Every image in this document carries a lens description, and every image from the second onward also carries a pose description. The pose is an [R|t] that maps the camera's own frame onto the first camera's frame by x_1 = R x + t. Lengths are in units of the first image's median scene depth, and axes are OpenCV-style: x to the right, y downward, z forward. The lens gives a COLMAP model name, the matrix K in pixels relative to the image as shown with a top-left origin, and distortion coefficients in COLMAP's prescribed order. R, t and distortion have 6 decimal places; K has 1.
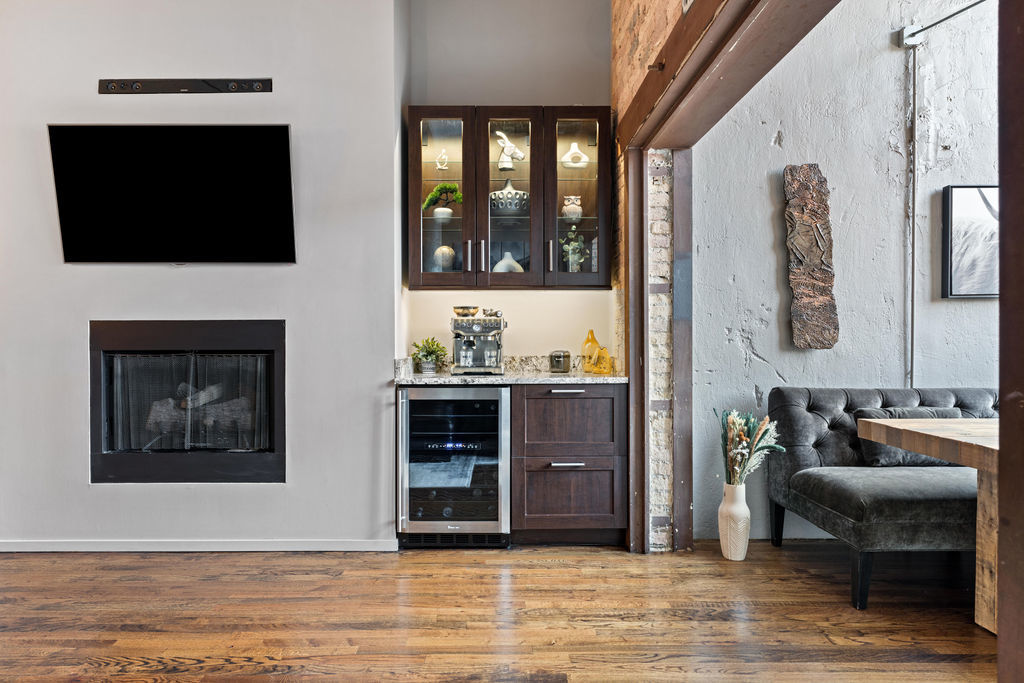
lens RADIAL K [[571.9, 0, 497.8], [0, 571.9, 344.4], [0, 0, 1]] dist [-0.004592, -0.000351]
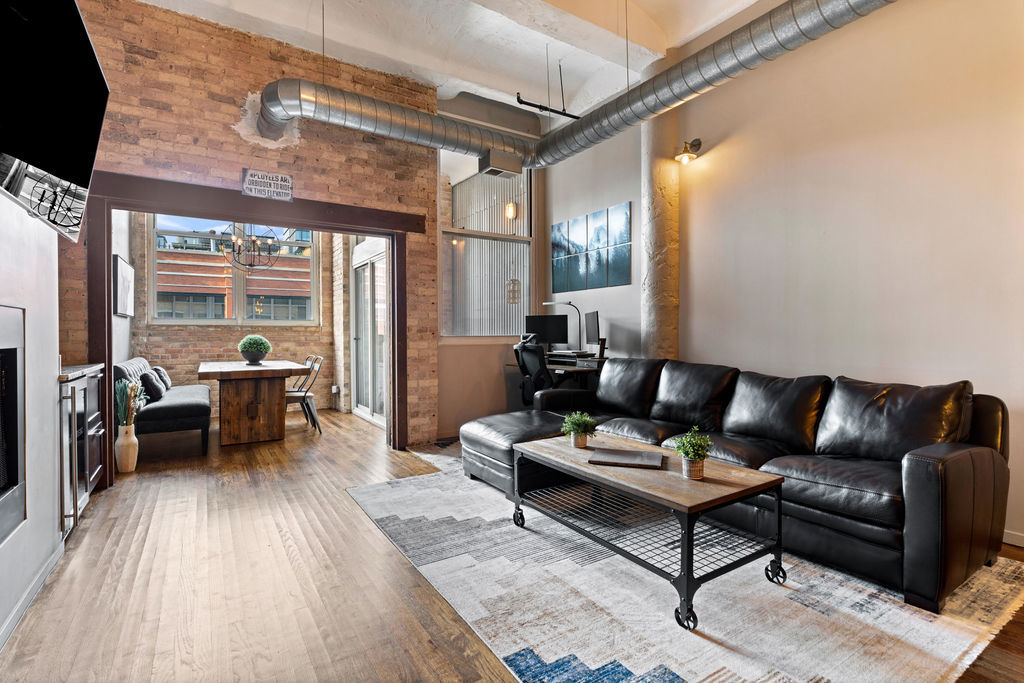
lens RADIAL K [[484.7, 0, 511.2], [0, 484.7, 336.5], [0, 0, 1]] dist [-0.009069, 0.000662]
pose [[-0.540355, 0.001520, 0.841436, -1.278562], [0.011251, 0.999922, 0.005418, -0.002576], [-0.841362, 0.012395, -0.540330, 0.793049]]
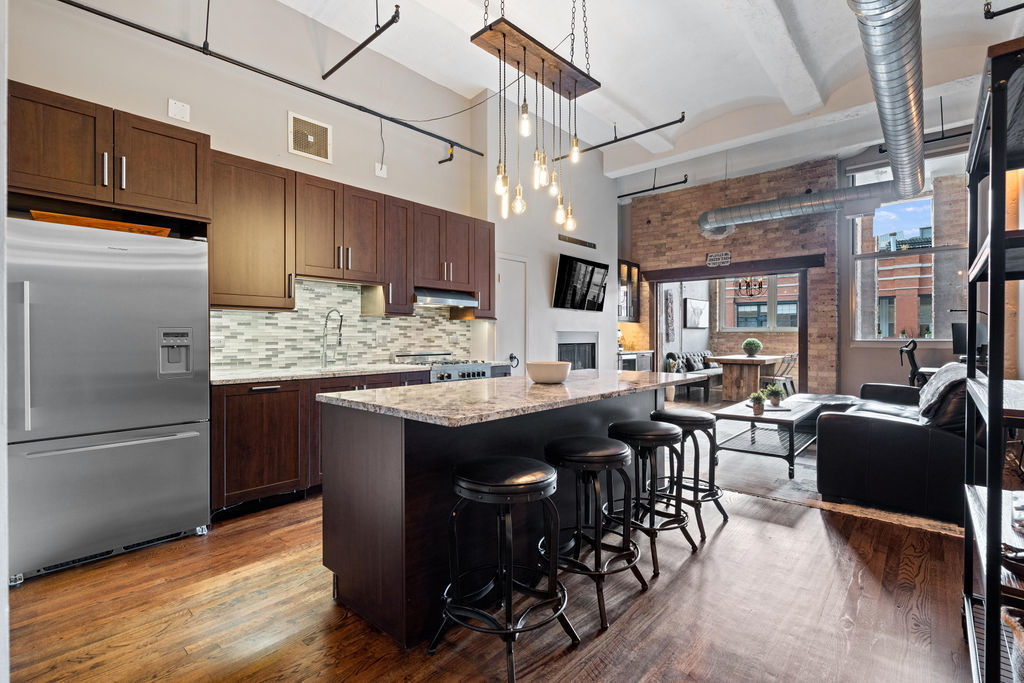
lens RADIAL K [[470.6, 0, 508.6], [0, 470.6, 343.0], [0, 0, 1]] dist [-0.002687, 0.000244]
pose [[0.670439, -0.007245, 0.741930, -2.348540], [0.003558, 0.999972, 0.006550, -0.005966], [-0.741956, -0.001751, 0.670446, -0.206149]]
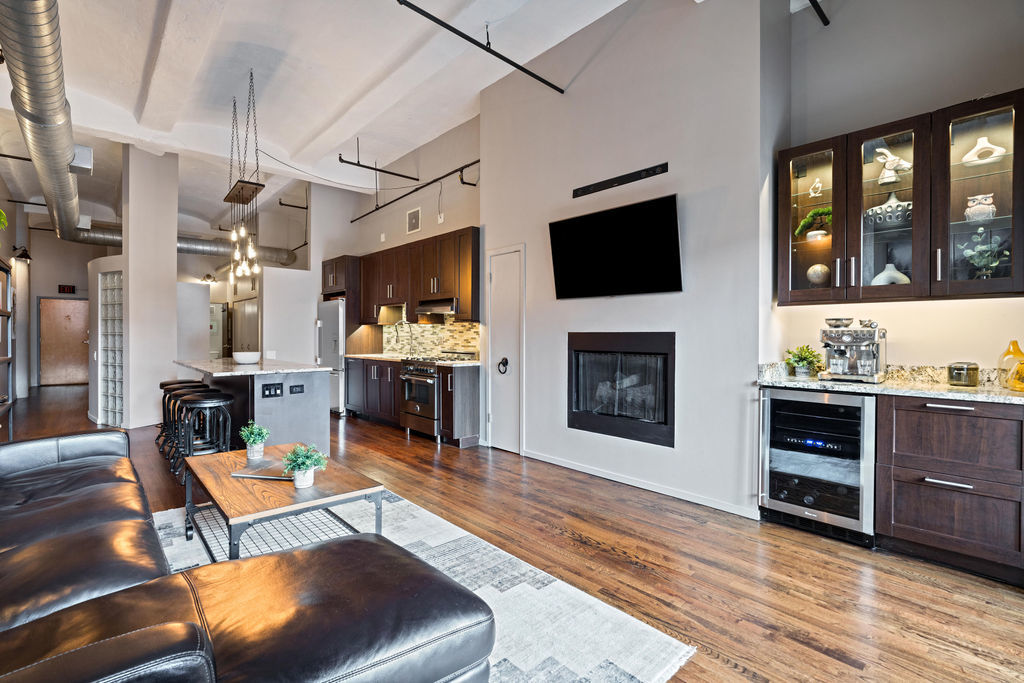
lens RADIAL K [[466.6, 0, 508.5], [0, 466.6, 337.1], [0, 0, 1]] dist [-0.003282, 0.000722]
pose [[0.673451, 0.009059, -0.739177, 0.197944], [-0.008244, 0.999955, 0.004744, -0.032685], [0.739186, 0.002899, 0.673495, -0.072790]]
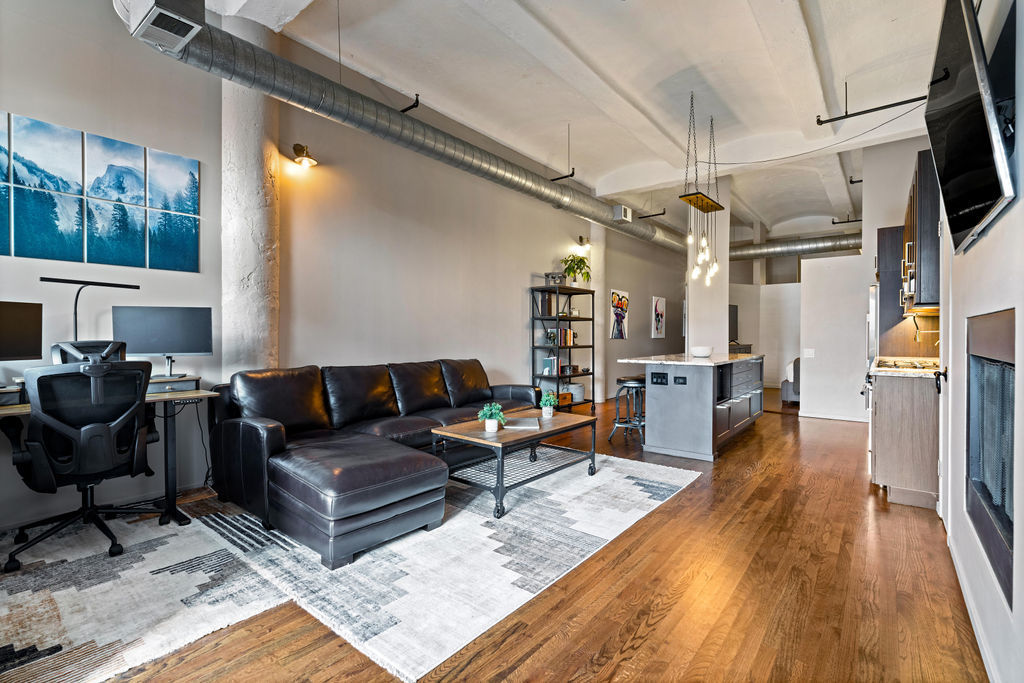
lens RADIAL K [[466.6, 0, 508.5], [0, 466.6, 337.1], [0, 0, 1]] dist [-0.003282, 0.000722]
pose [[-0.630904, 0.005517, -0.775841, 0.246393], [-0.002513, 0.999955, 0.009154, -0.016794], [0.775857, 0.007725, -0.630862, 0.905312]]
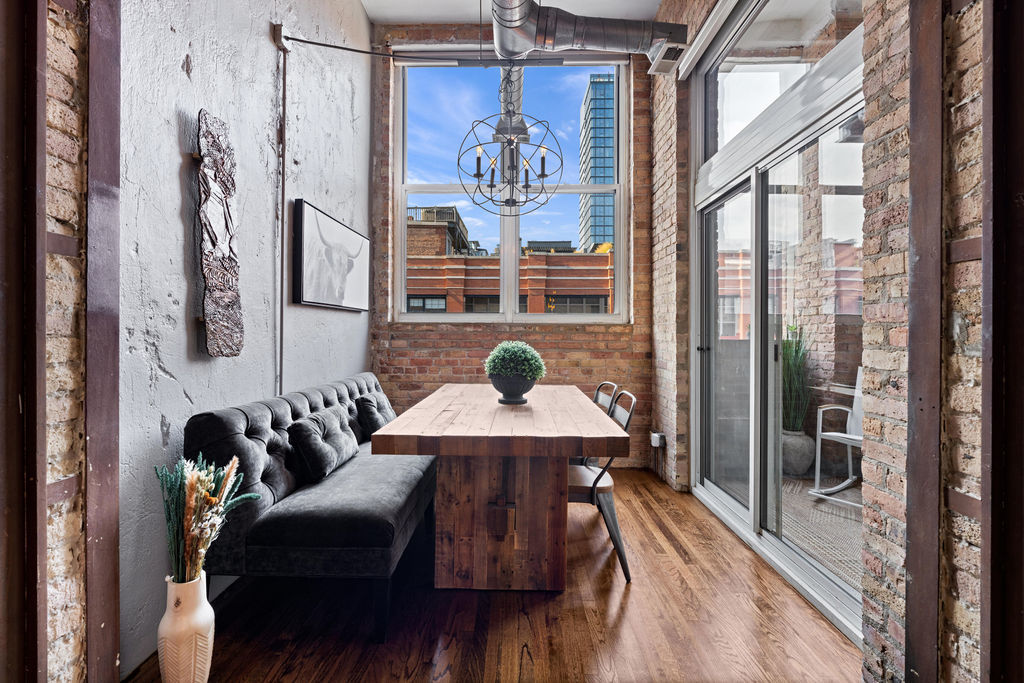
lens RADIAL K [[478.0, 0, 509.9], [0, 478.0, 331.4], [0, 0, 1]] dist [-0.002662, 0.000256]
pose [[0.013198, 0.007815, 0.999882, -0.103586], [0.002037, 0.999967, -0.007842, -0.021759], [-0.999911, 0.002140, 0.013181, 0.616985]]
